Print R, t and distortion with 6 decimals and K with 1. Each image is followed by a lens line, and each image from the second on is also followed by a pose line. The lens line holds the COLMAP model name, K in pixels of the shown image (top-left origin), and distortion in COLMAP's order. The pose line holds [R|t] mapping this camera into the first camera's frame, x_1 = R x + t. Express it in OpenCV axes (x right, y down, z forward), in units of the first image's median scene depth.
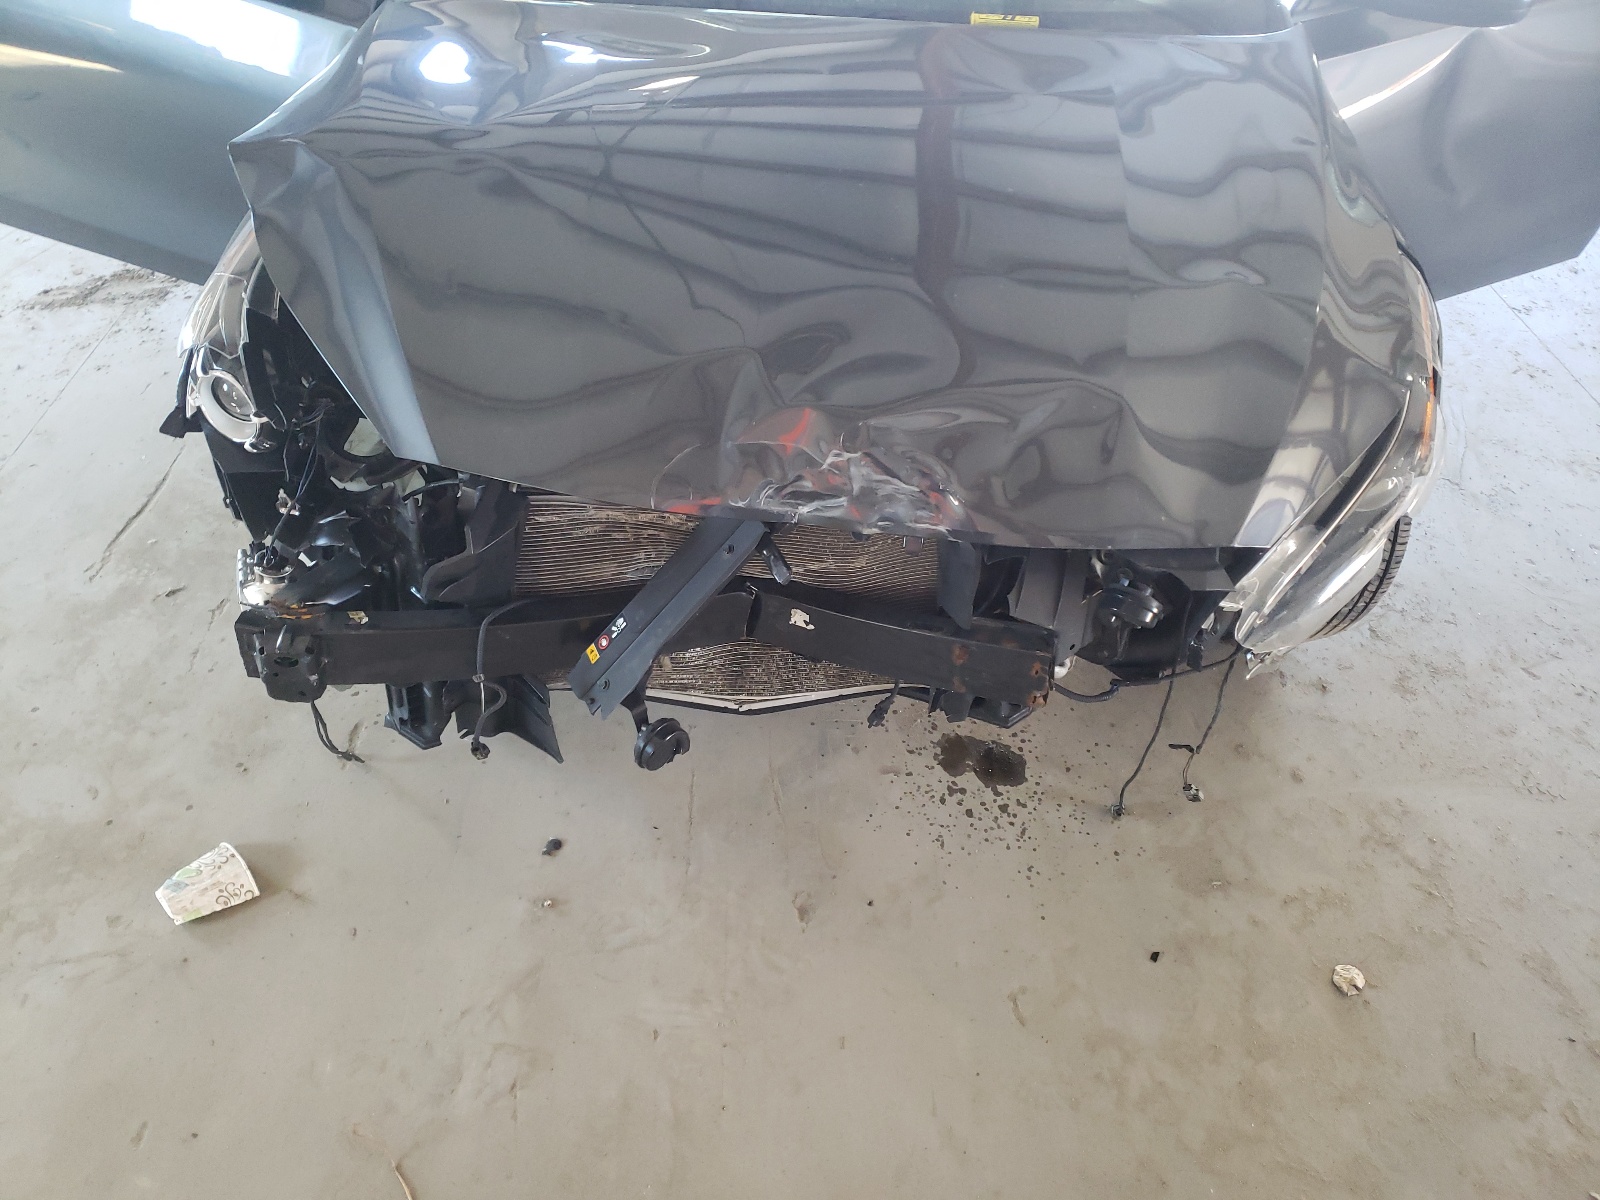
lens RADIAL K [[1253.0, 0, 801.0], [0, 1253.0, 566.4], [0, 0, 1]] dist [0.025975, 0.002932]
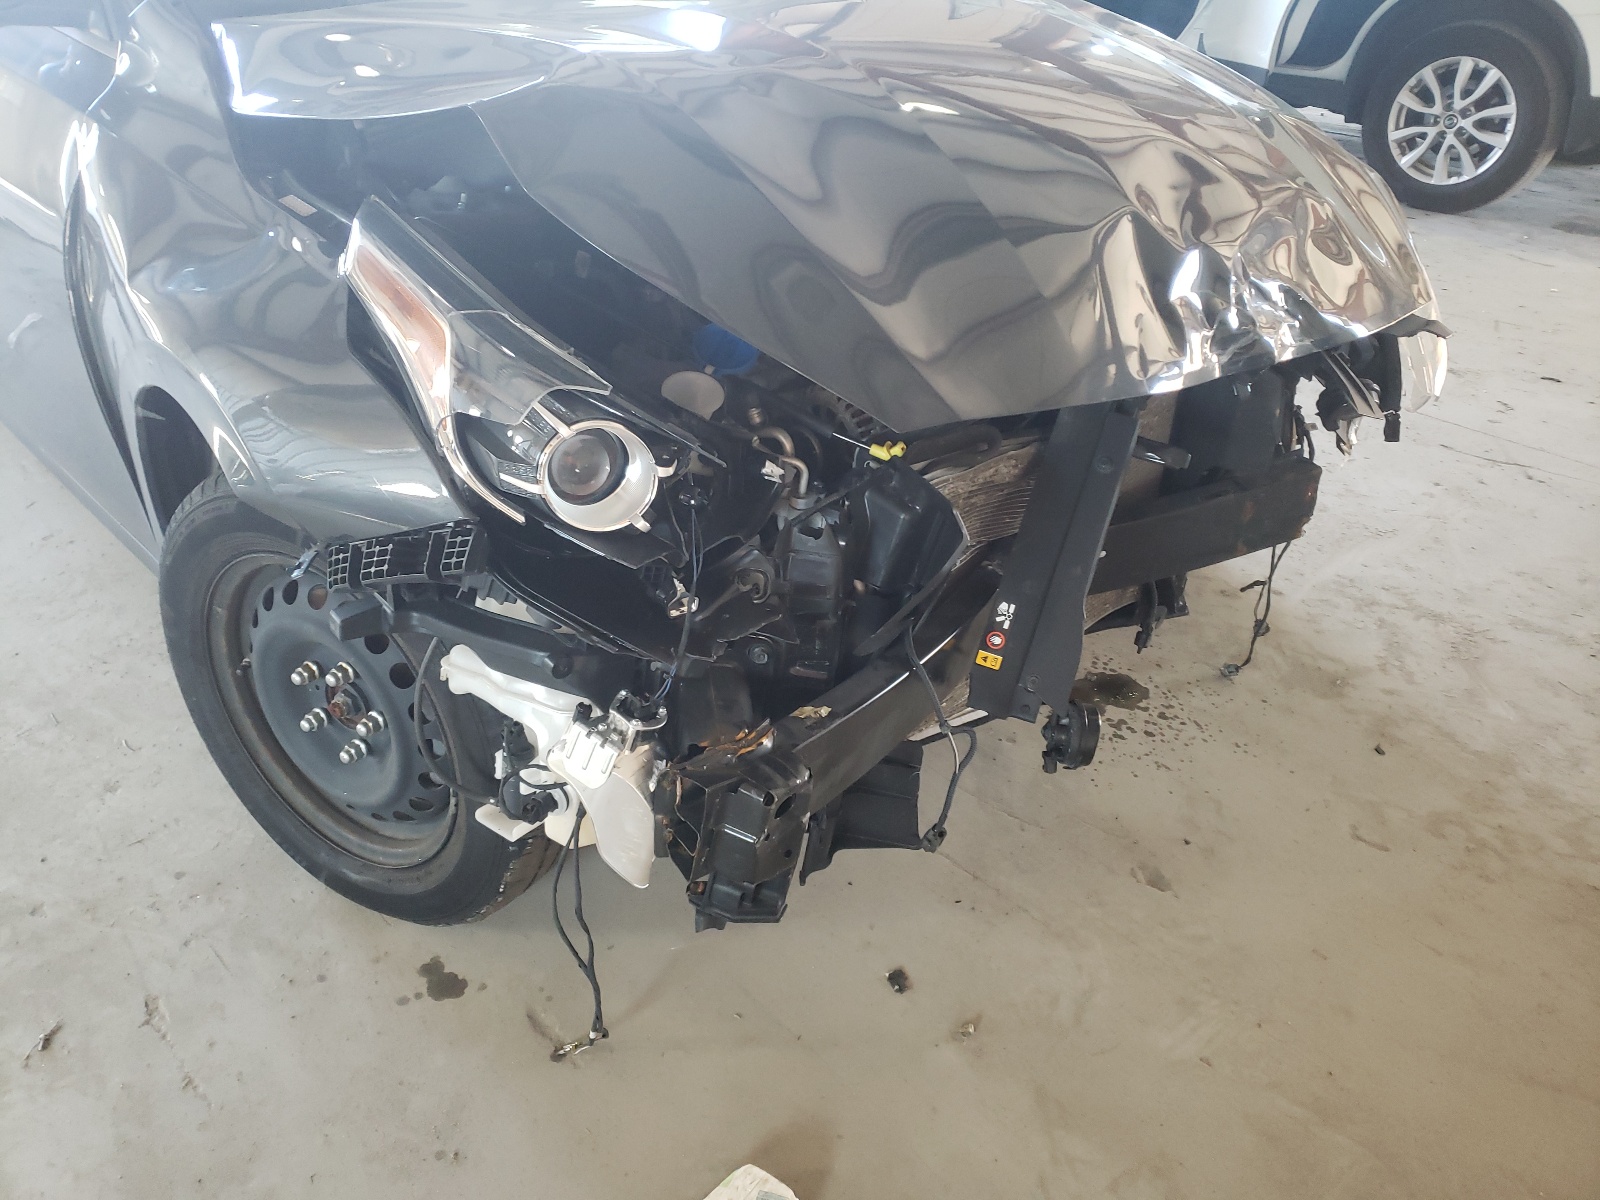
lens RADIAL K [[1253.0, 0, 801.0], [0, 1253.0, 566.4], [0, 0, 1]] dist [0.025975, 0.002932]
pose [[0.742750, -0.348292, 0.571852, -0.597735], [0.431578, 0.902006, -0.011179, -0.024906], [-0.511921, 0.255102, 0.820281, 0.327591]]
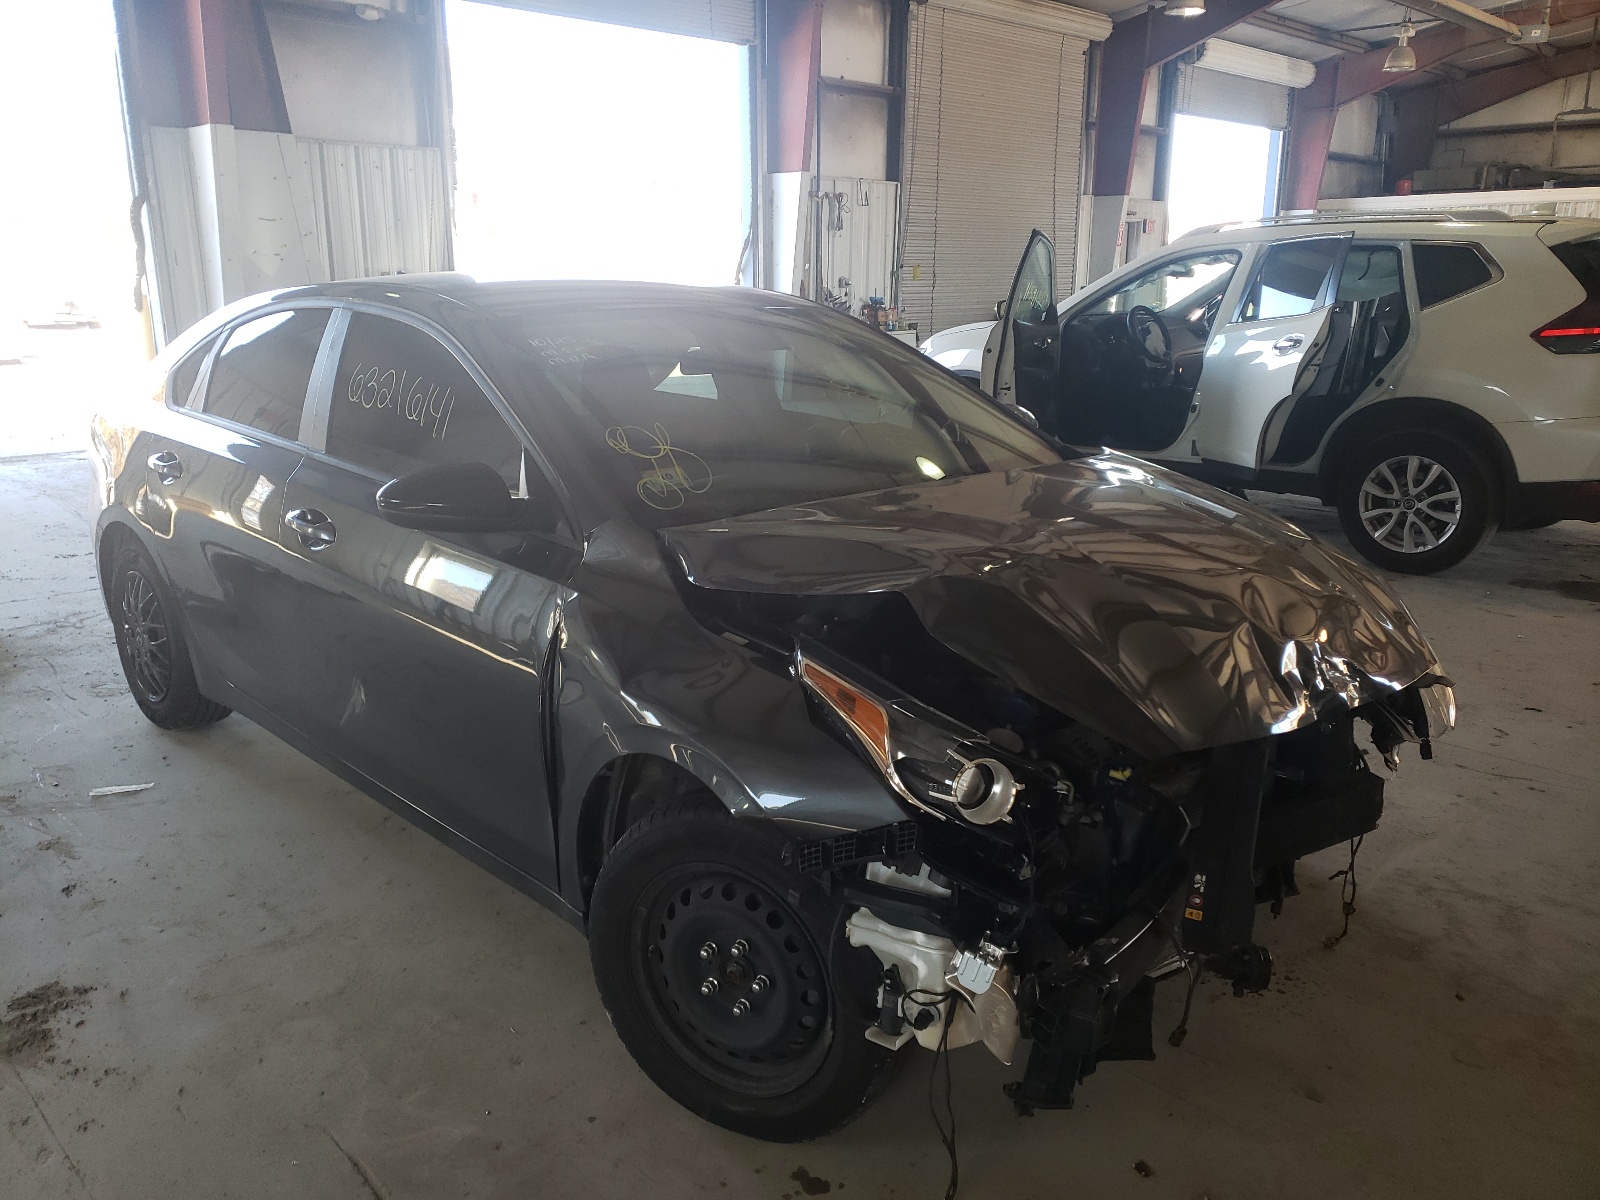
lens RADIAL K [[1253.0, 0, 801.0], [0, 1253.0, 566.4], [0, 0, 1]] dist [0.025975, 0.002932]
pose [[0.728795, -0.207349, 0.652583, -1.002910], [0.469138, 0.845415, -0.255308, -0.070848], [-0.498766, 0.492219, 0.713410, 0.130947]]
